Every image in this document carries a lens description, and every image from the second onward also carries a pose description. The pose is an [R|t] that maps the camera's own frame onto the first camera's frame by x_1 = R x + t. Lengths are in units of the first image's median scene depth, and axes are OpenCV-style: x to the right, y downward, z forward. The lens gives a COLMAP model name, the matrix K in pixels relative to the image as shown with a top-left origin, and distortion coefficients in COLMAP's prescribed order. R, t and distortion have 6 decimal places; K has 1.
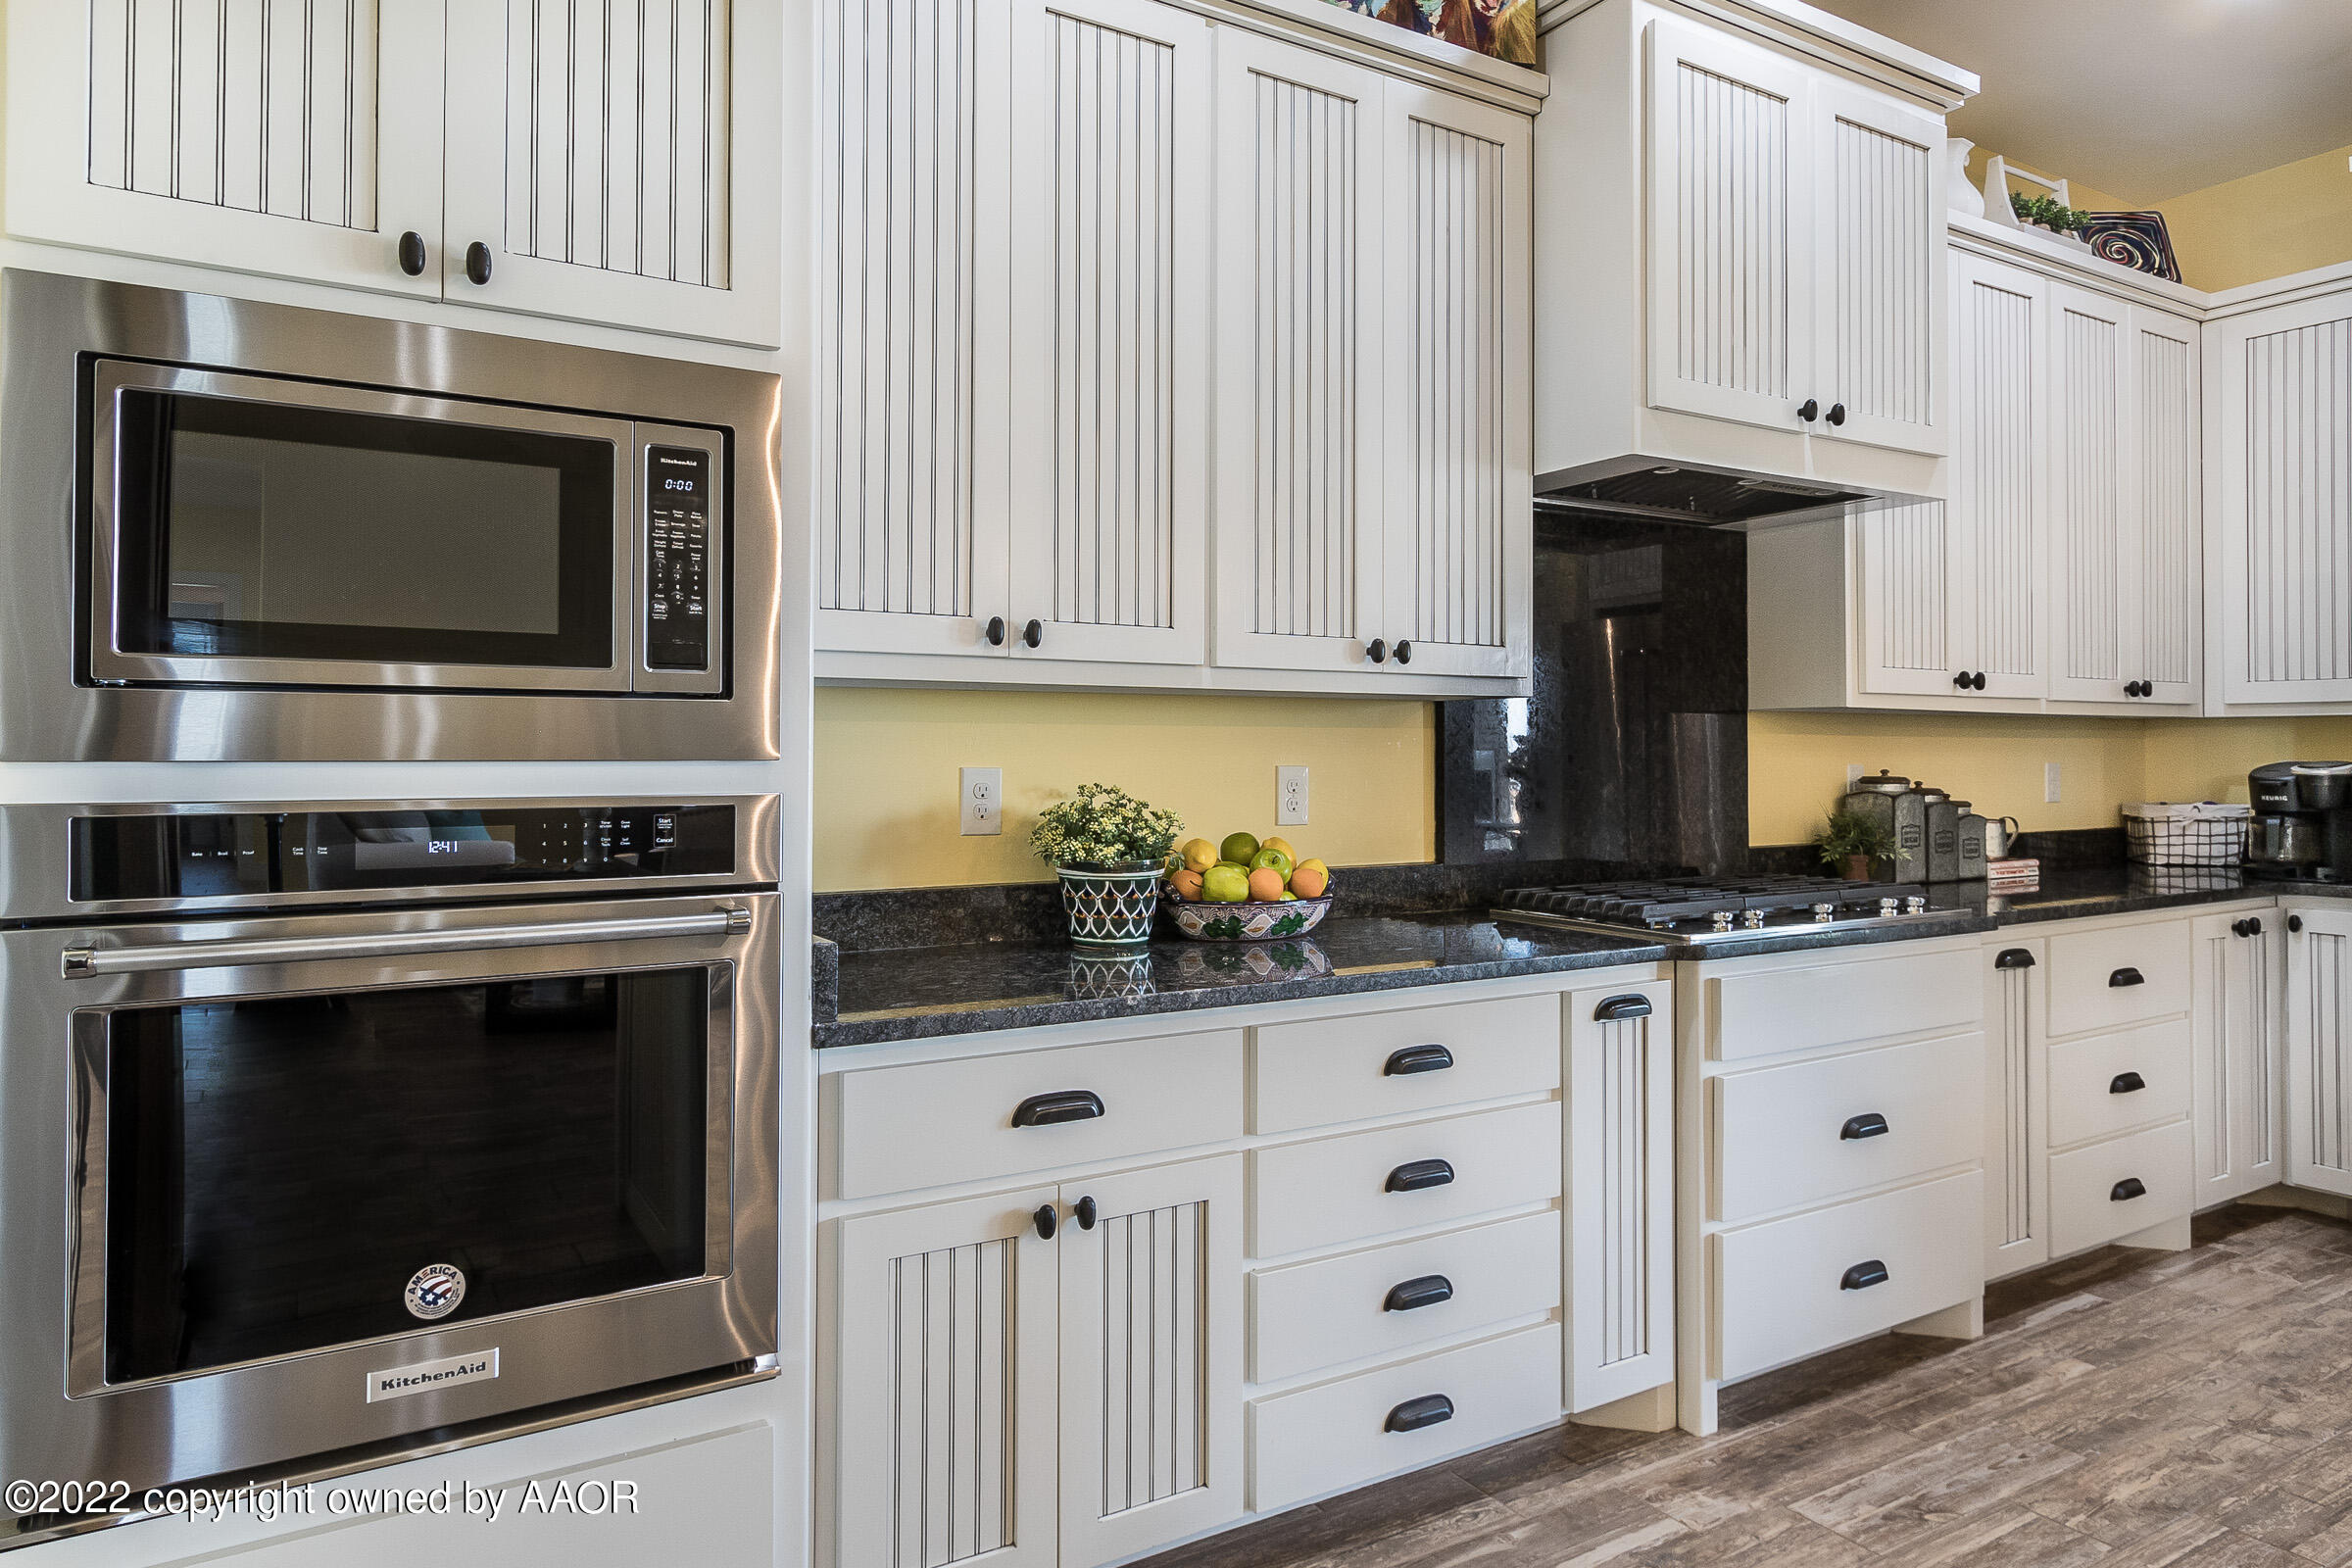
lens RADIAL K [[1439.2, 0, 1174.0], [0, 1439.2, 744.3], [0, 0, 1]] dist [-0.007629, -0.001690]
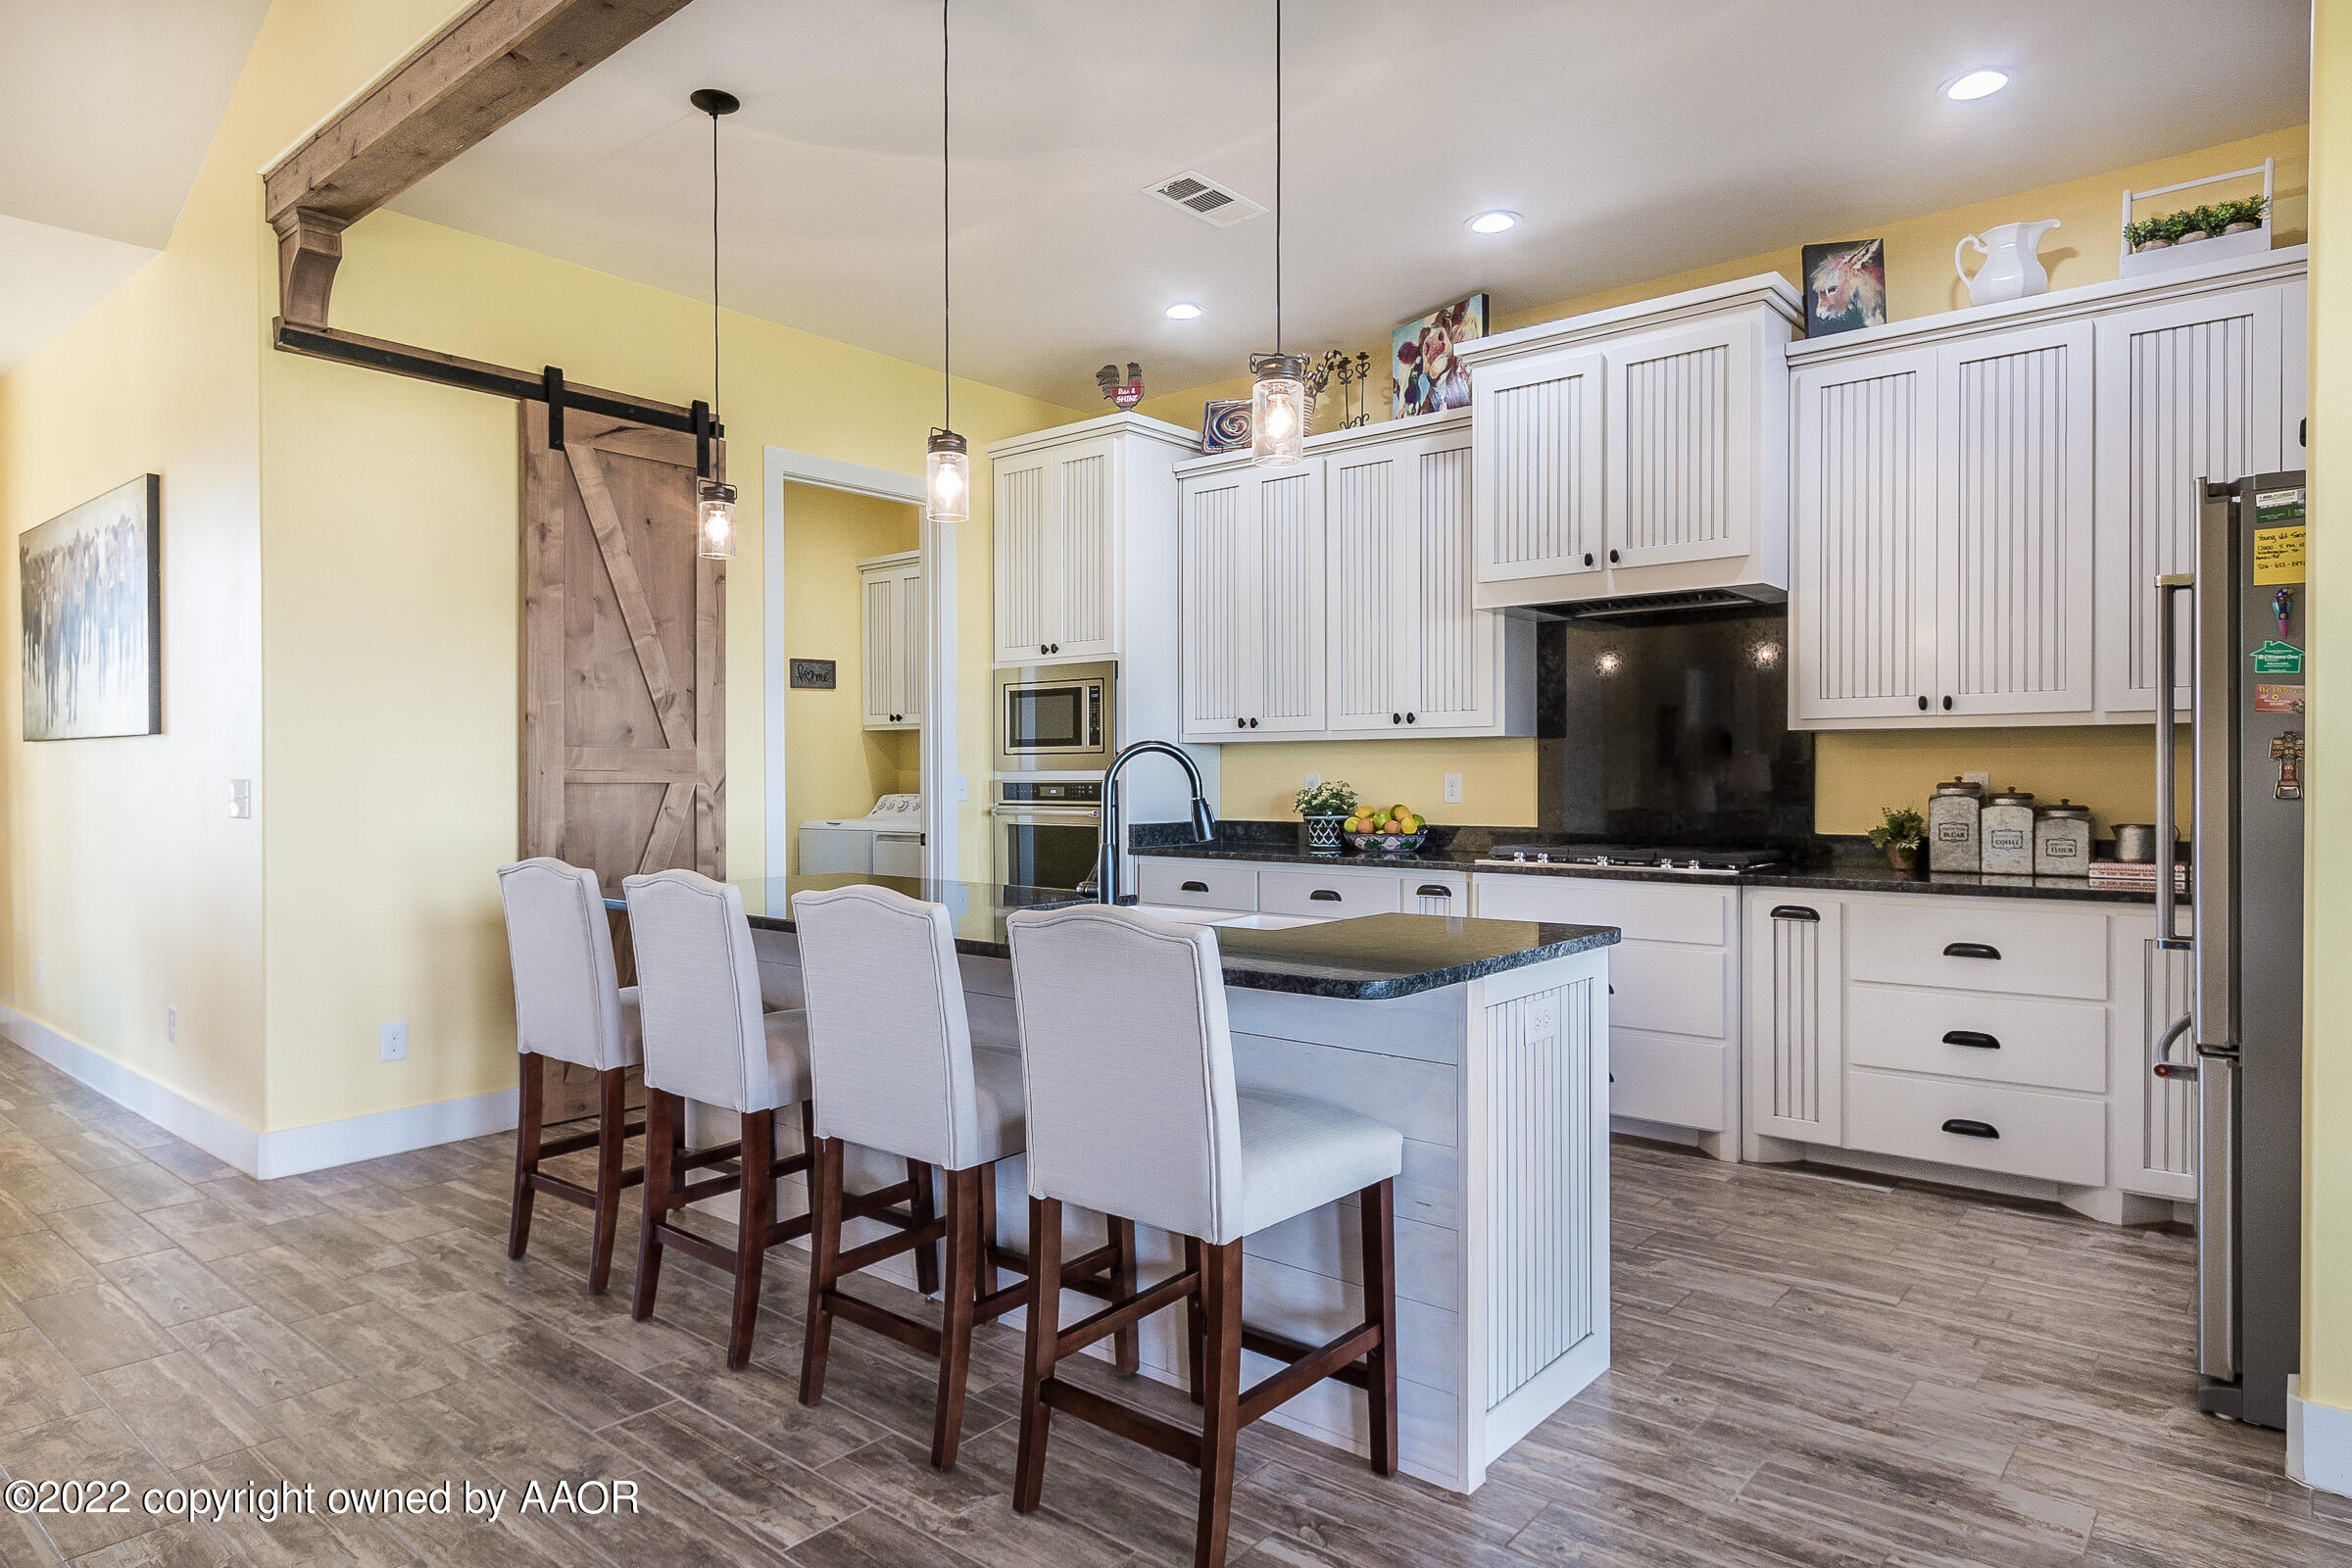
lens RADIAL K [[1345.0, 0, 1173.7], [0, 1345.0, 780.7], [0, 0, 1]] dist [-0.001733, 0.000411]
pose [[0.342933, 0.003825, -0.939352, 2.200321], [0.010153, 0.999918, 0.007778, 0.010140], [0.939305, -0.012204, 0.342866, 0.001393]]
